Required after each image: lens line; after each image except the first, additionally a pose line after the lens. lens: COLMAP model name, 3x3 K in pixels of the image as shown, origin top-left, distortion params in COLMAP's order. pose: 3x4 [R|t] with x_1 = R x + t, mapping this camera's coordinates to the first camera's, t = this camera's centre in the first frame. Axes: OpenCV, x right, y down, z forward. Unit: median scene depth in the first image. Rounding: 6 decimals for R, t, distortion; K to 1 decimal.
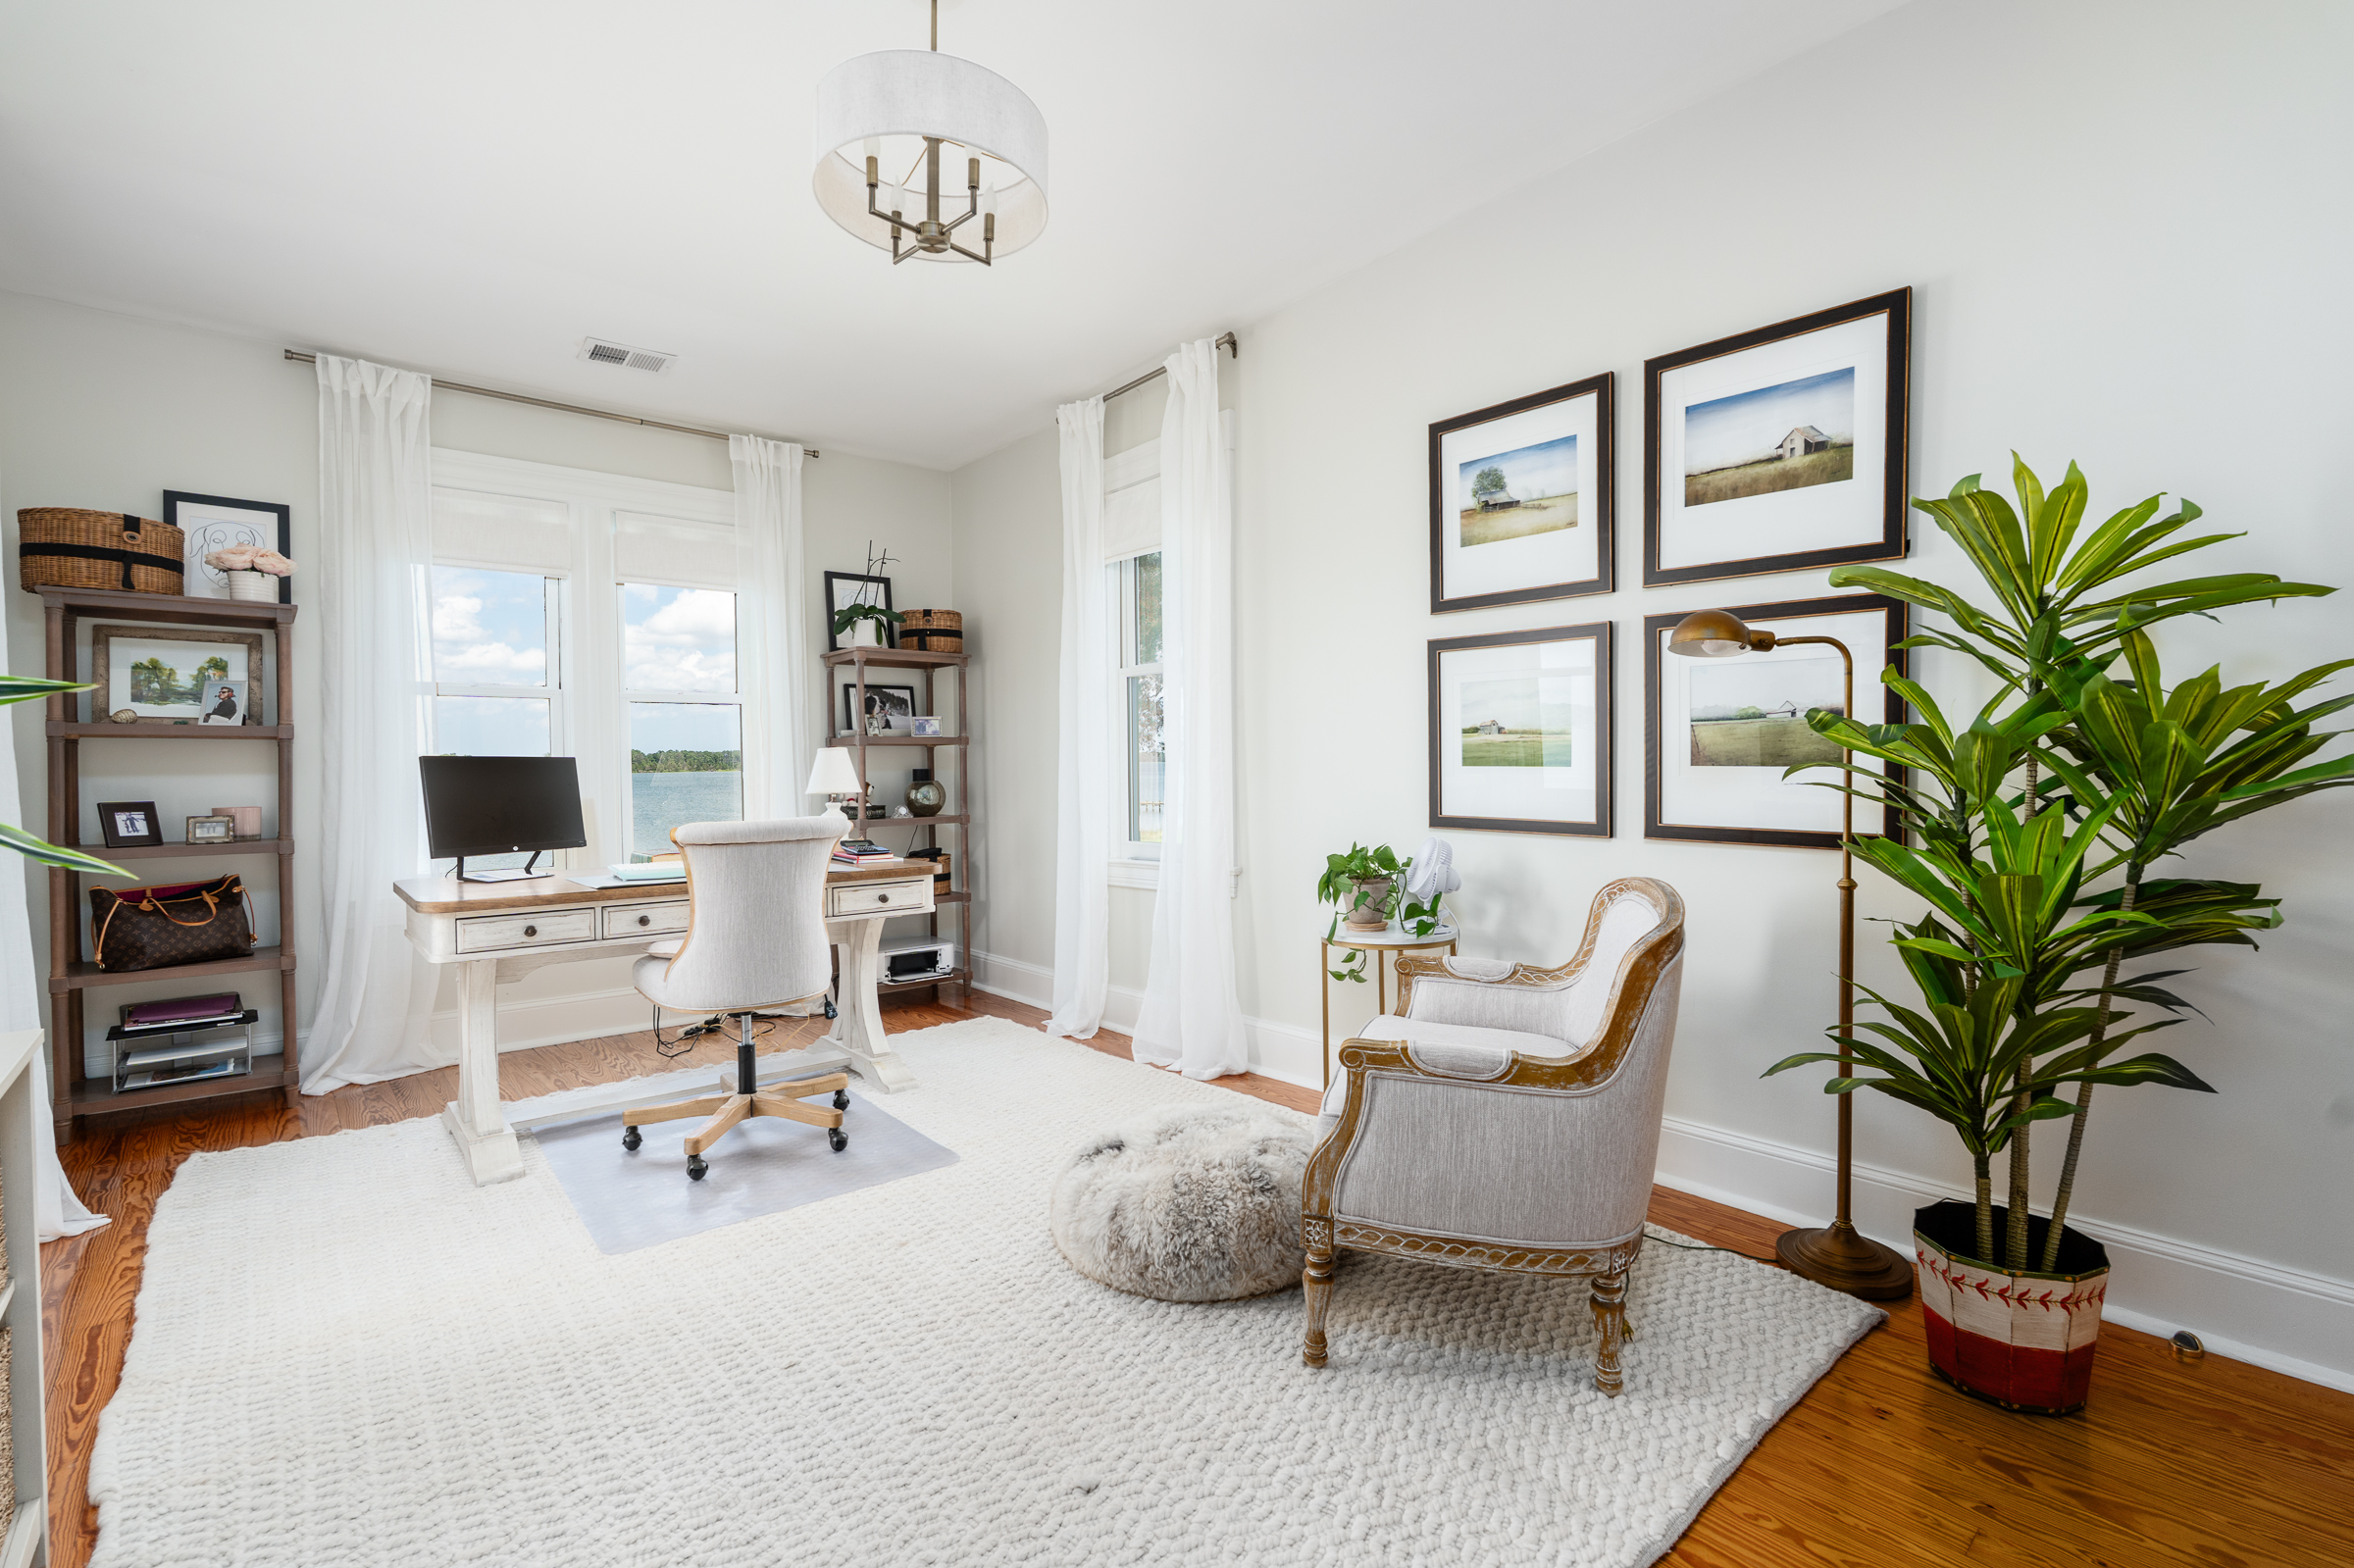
lens RADIAL K [[1047.2, 0, 1175.8], [0, 1047.2, 779.2], [0, 0, 1]] dist [-0.002903, -0.000388]
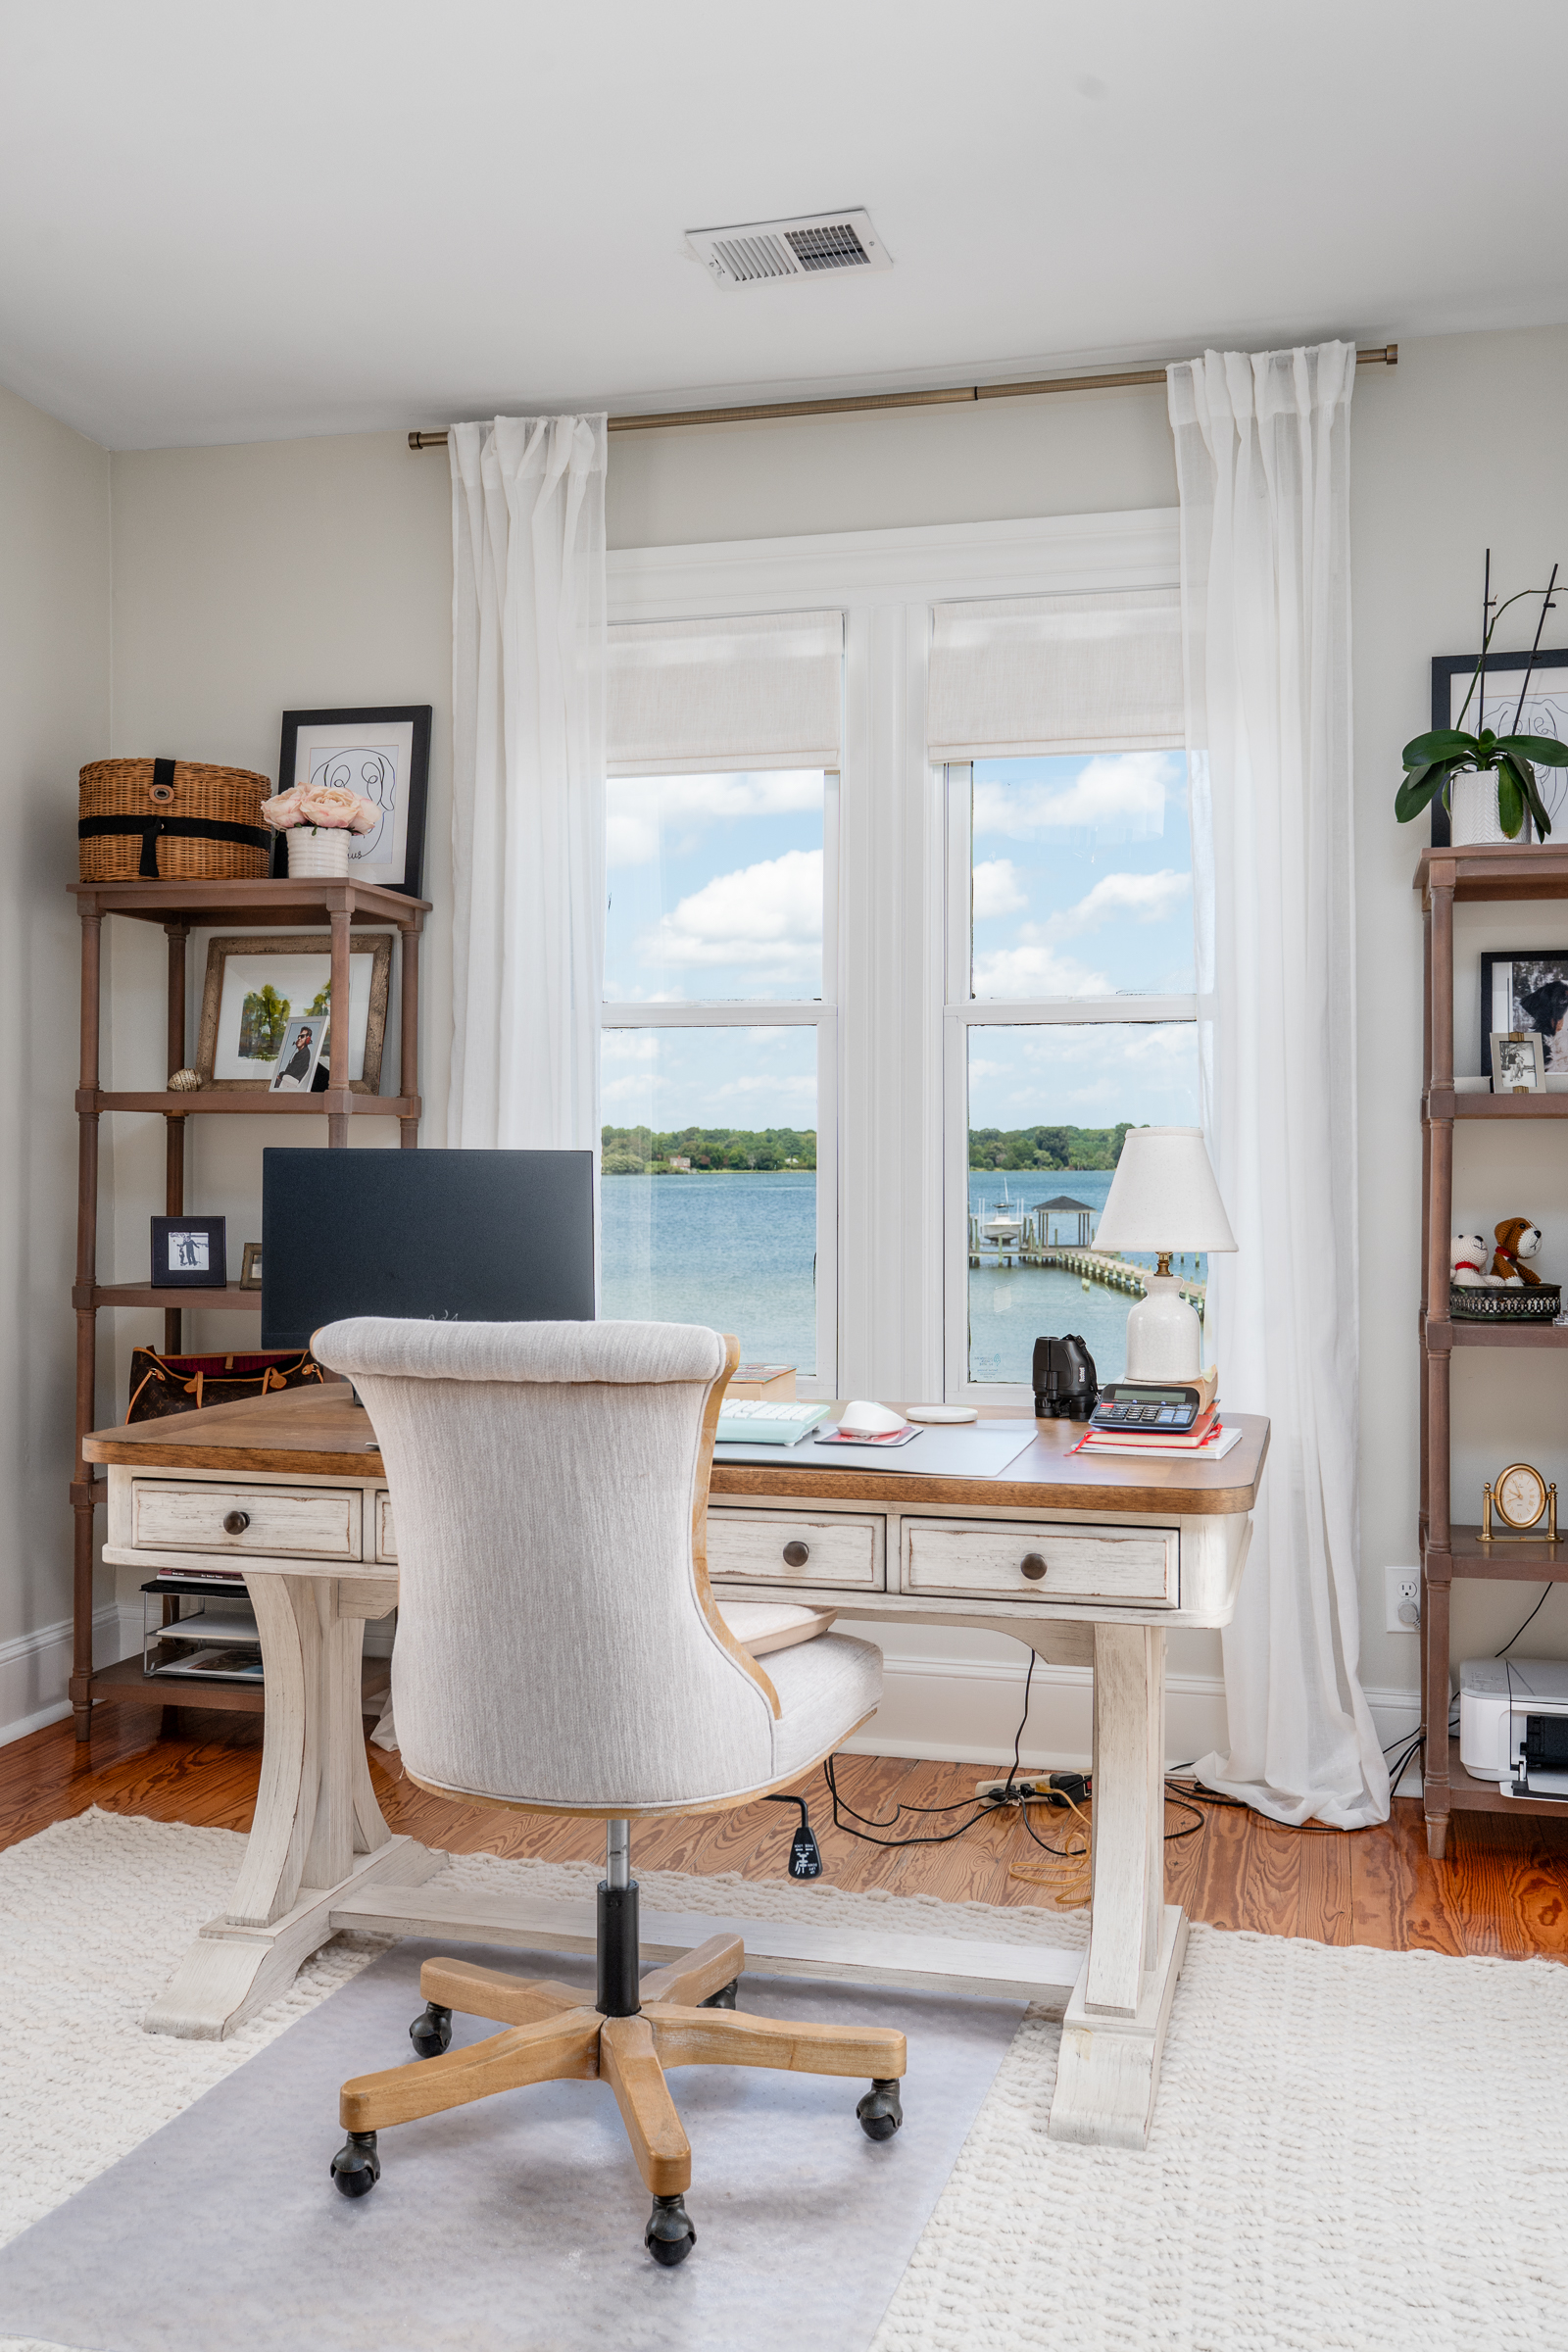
lens RADIAL K [[2166.2, 0, 784.1], [0, 2166.2, 1167.1], [0, 0, 1]] dist [-0.016595, 0.000000]
pose [[0.565134, 0.012873, -0.824899, 0.255317], [-0.020116, 0.999796, 0.001821, -0.016248], [0.824754, 0.015565, 0.565278, 0.523893]]
